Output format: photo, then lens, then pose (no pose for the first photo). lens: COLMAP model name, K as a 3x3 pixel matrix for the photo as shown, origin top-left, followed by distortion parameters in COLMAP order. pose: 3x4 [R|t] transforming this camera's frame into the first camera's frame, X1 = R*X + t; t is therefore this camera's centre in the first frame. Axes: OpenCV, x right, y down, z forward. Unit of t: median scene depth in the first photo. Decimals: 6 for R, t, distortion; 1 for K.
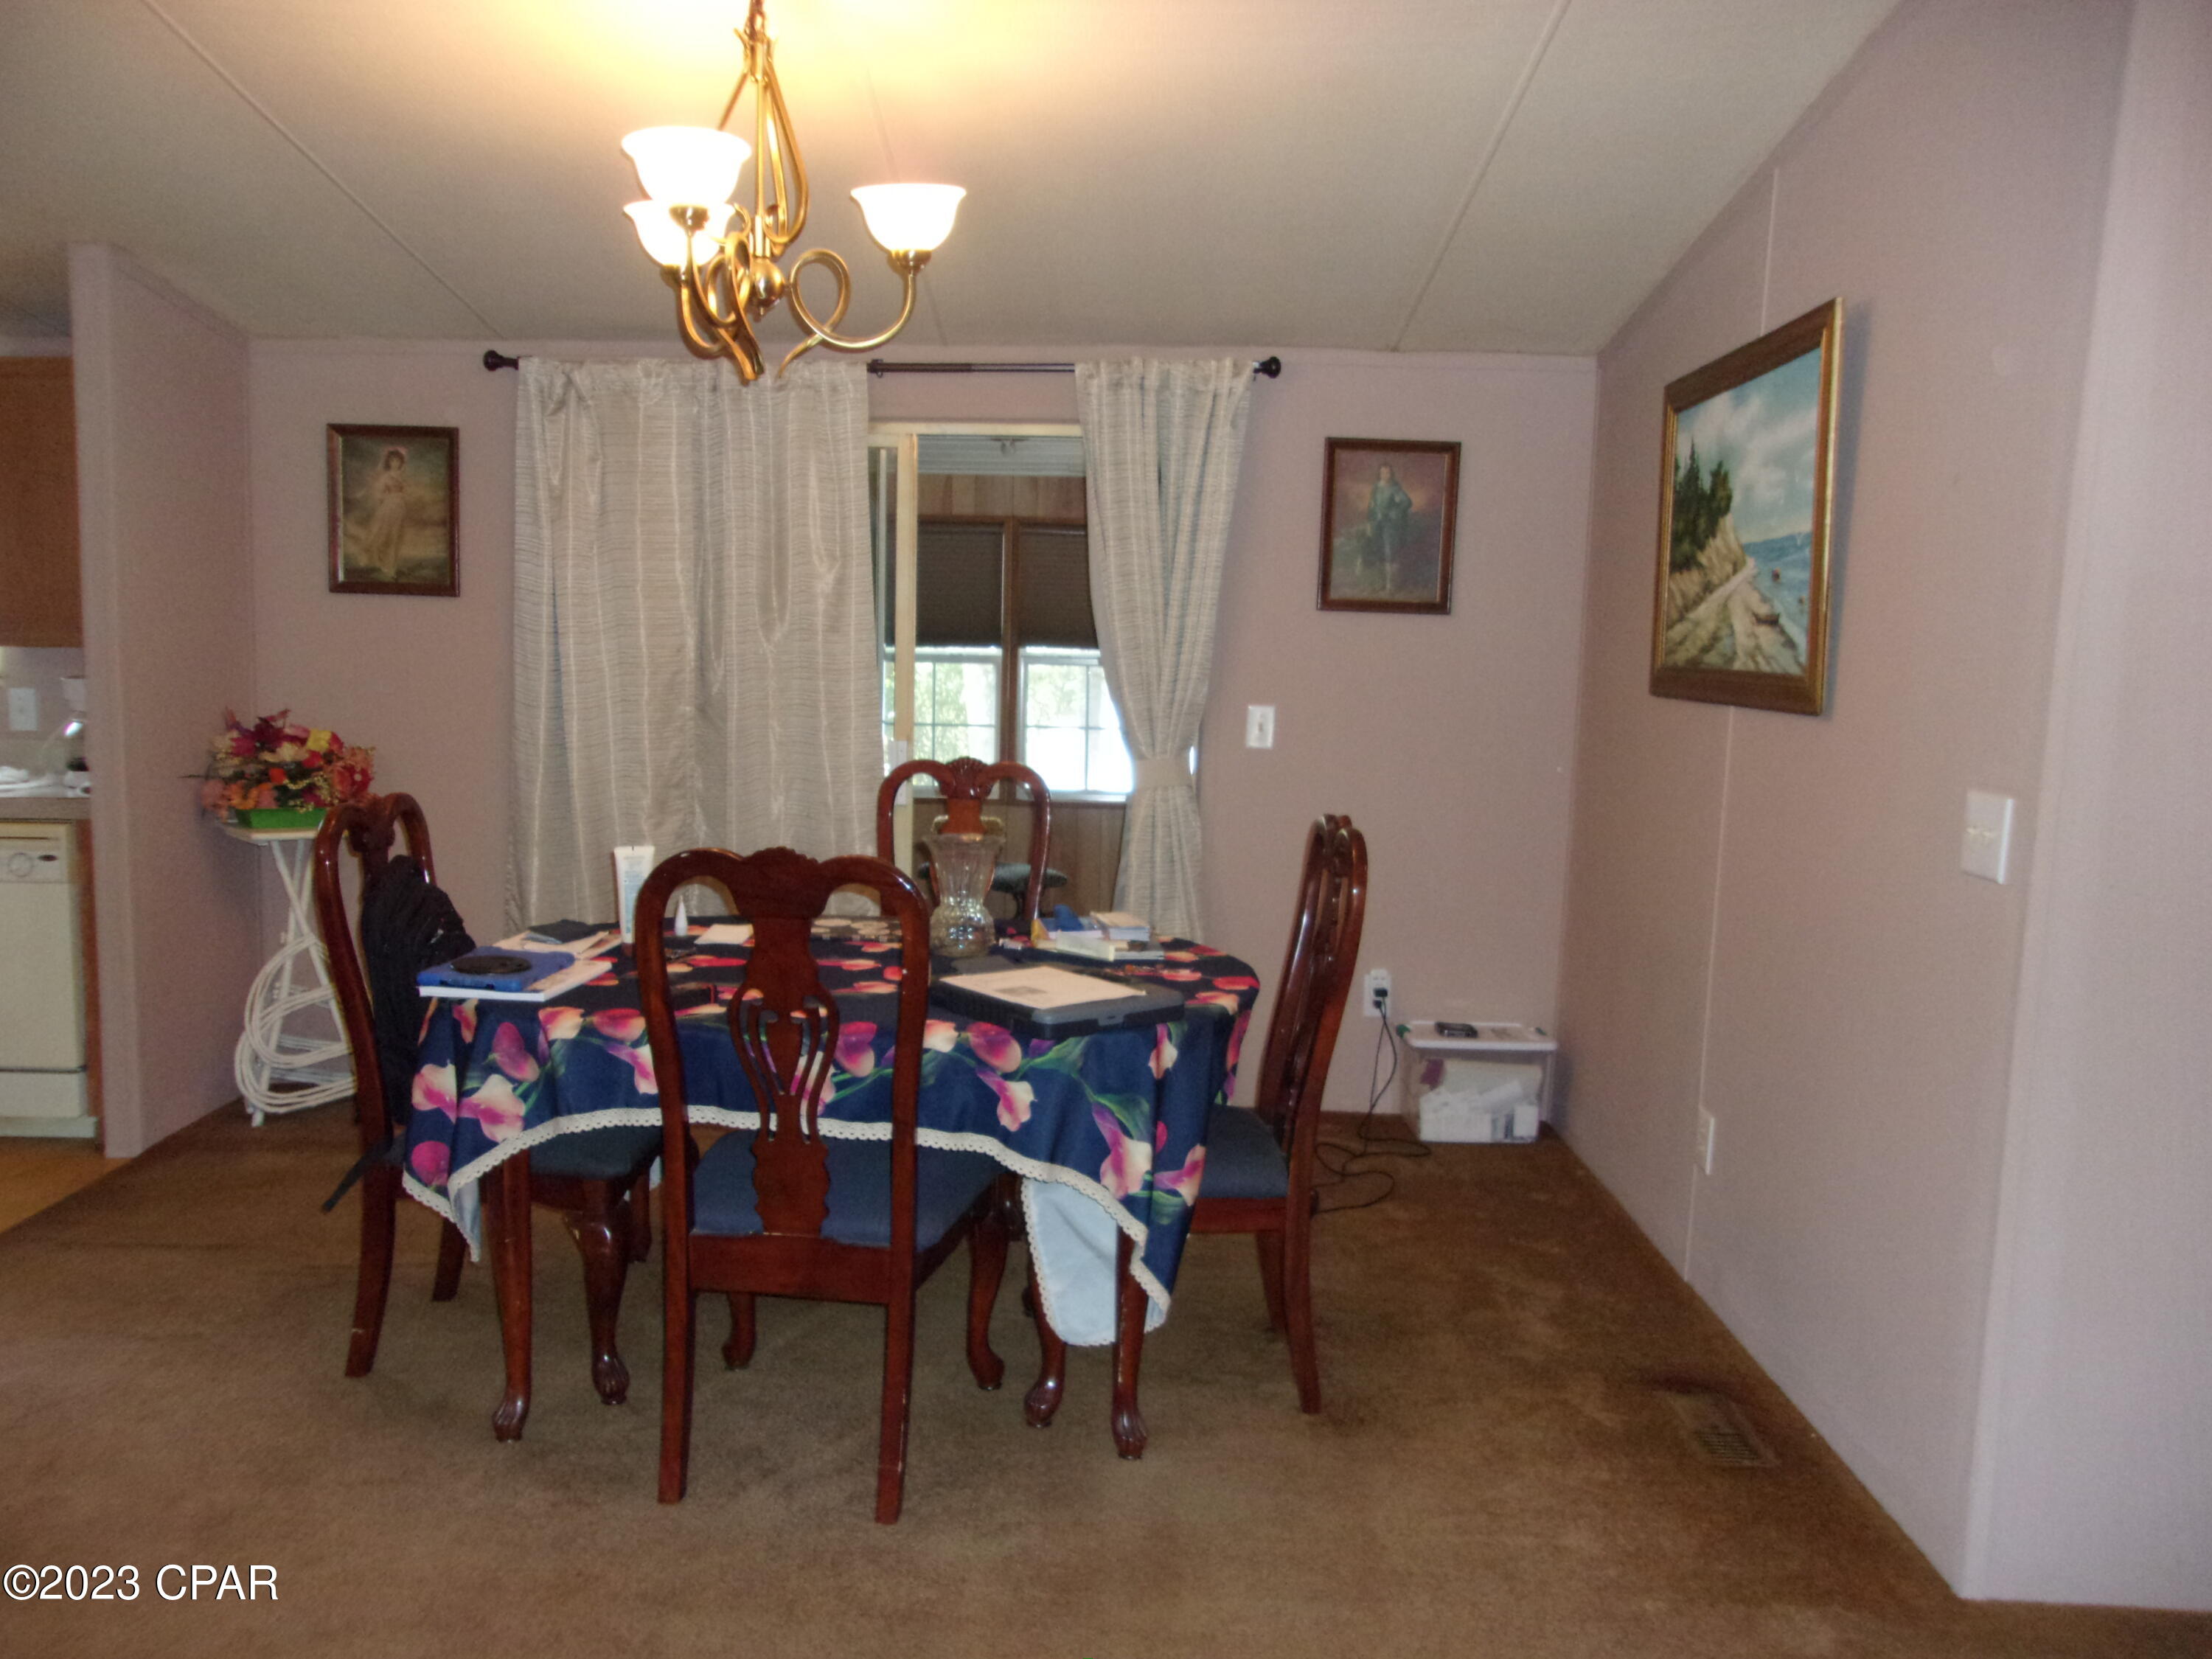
lens RADIAL K [[1811.1, 0, 1106.0], [0, 1811.1, 829.5], [0, 0, 1]] dist [0.003560, -0.051059]
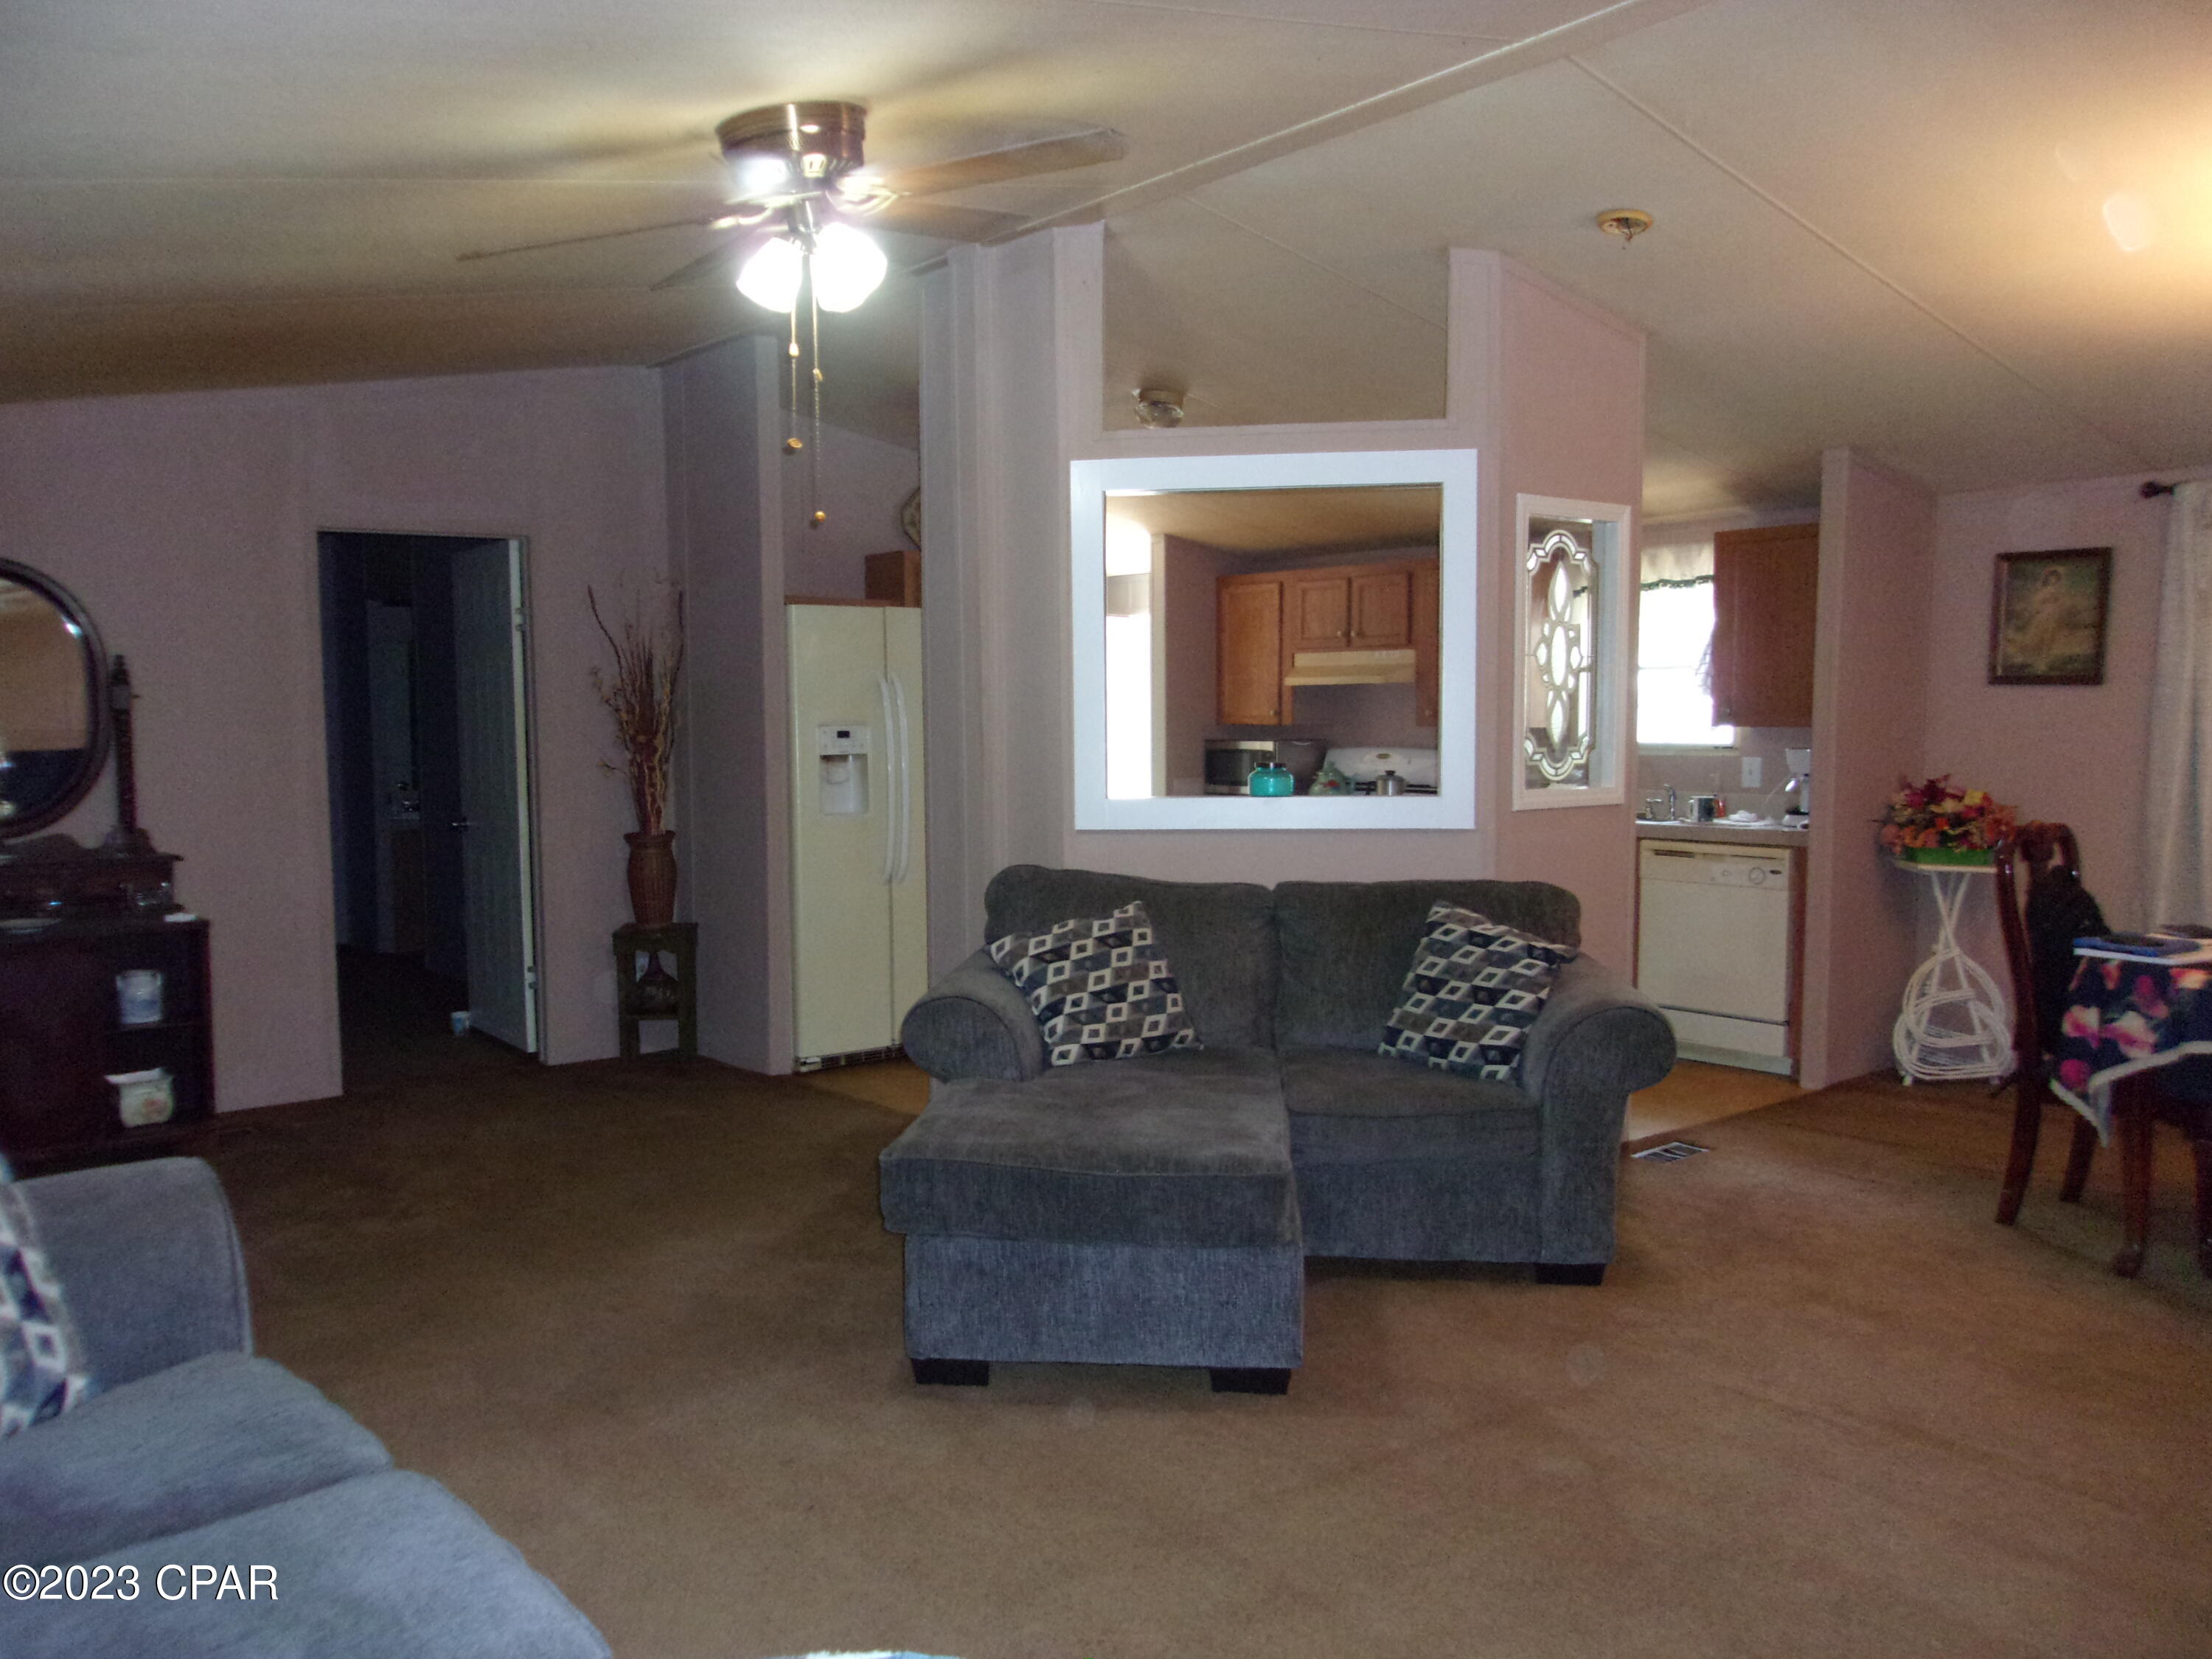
lens RADIAL K [[1749.3, 0, 1106.0], [0, 1749.3, 829.5], [0, 0, 1]] dist [-0.066462, 0.182017]
pose [[0.666228, 0.036533, -0.744853, 0.082095], [-0.075440, 0.996977, -0.018578, 0.044616], [0.741922, 0.068569, 0.666970, -0.299770]]
